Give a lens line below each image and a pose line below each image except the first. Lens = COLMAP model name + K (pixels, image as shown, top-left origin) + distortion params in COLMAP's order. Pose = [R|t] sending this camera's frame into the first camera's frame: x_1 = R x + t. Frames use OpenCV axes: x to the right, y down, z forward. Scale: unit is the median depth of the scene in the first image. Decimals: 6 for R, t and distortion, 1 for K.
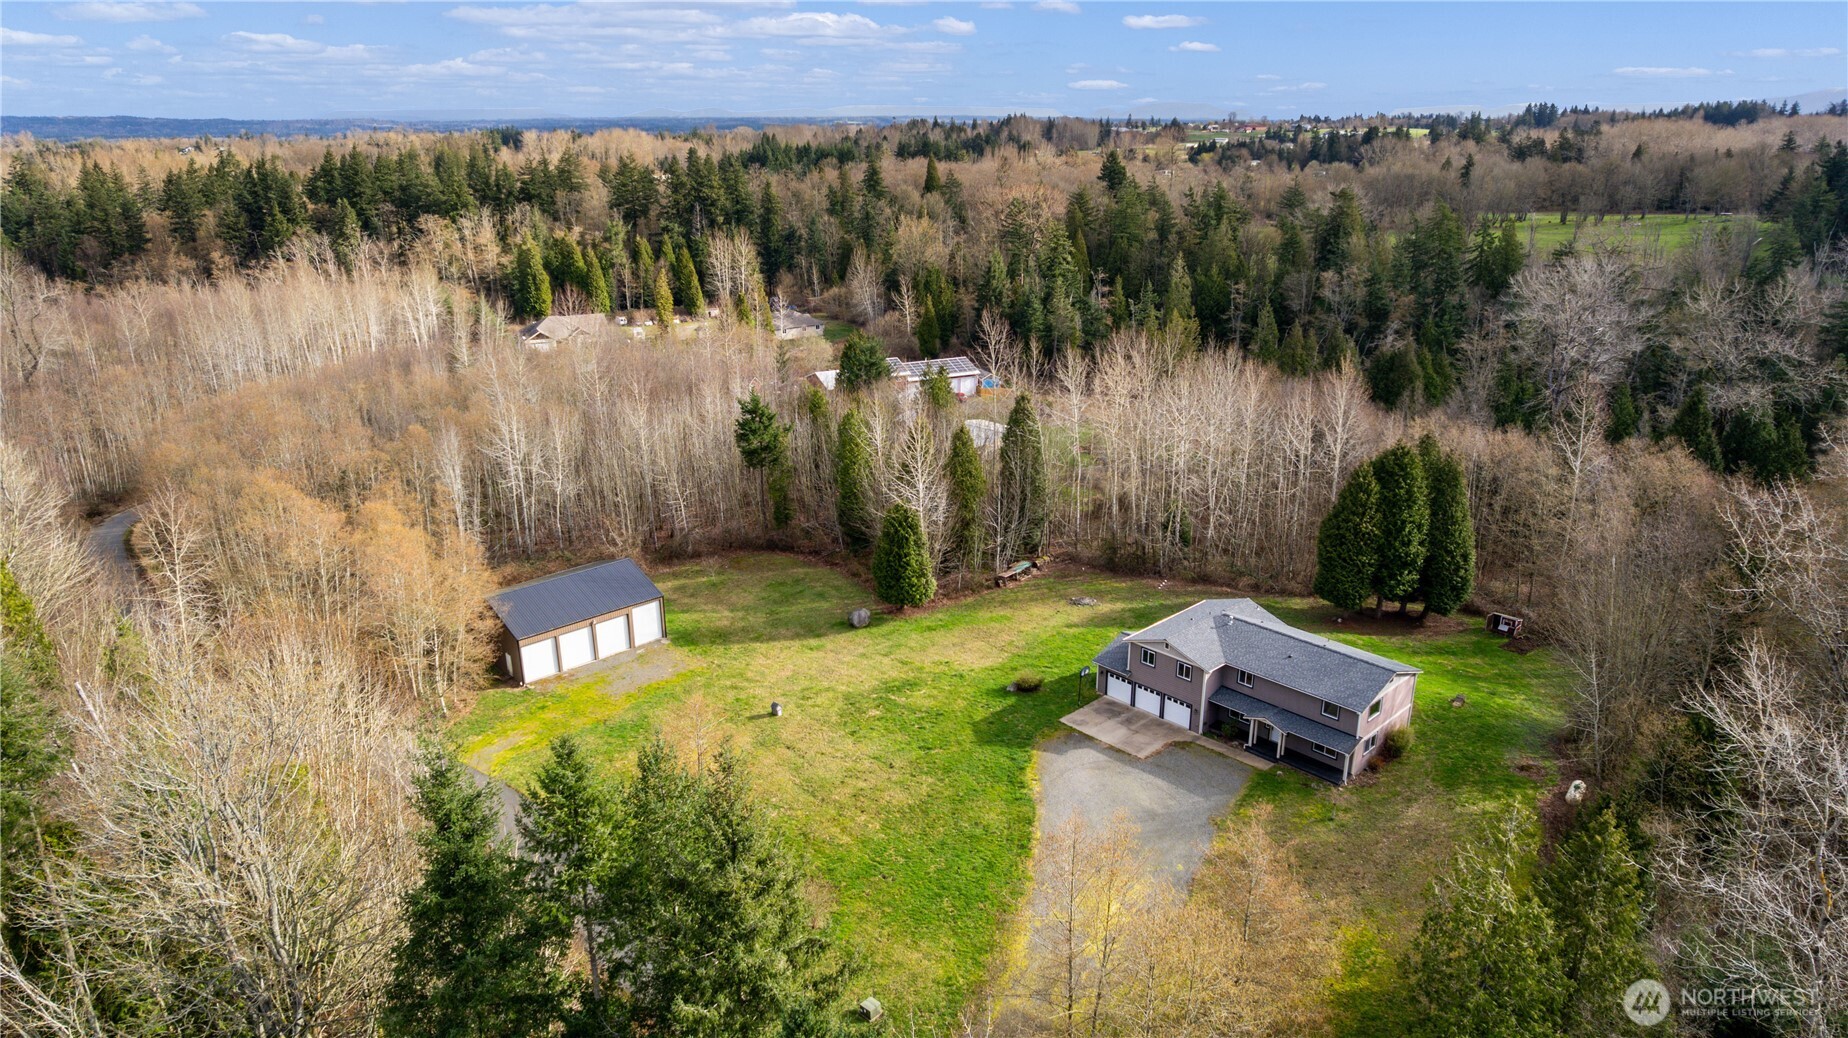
lens RADIAL K [[1171.2, 0, 920.7], [0, 1171.2, 516.7], [0, 0, 1]] dist [-0.022308, 0.002473]
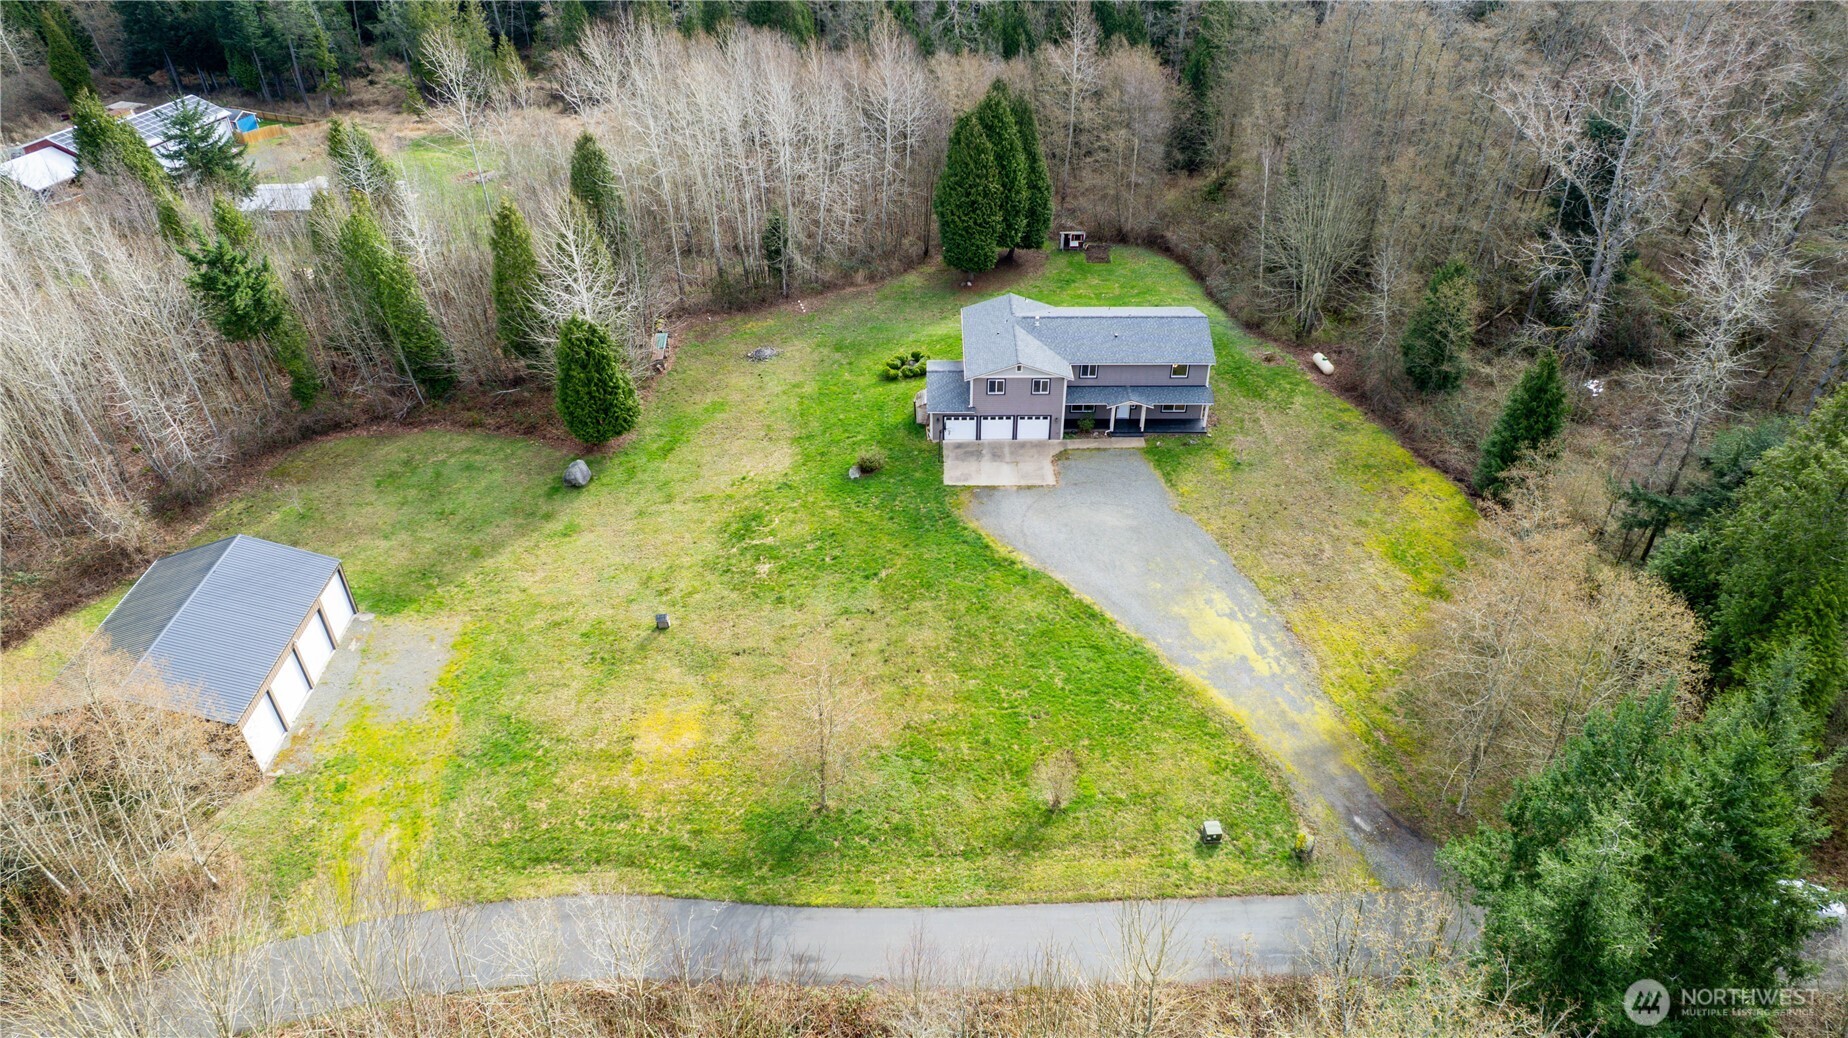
lens RADIAL K [[1171.2, 0, 922.8], [0, 1171.2, 517.5], [0, 0, 1]] dist [-0.022308, 0.002473]
pose [[0.693550, -0.433195, 0.575614, -0.448282], [0.241294, 0.892543, 0.380977, -0.165595], [-0.678797, -0.125334, 0.723551, 0.329024]]
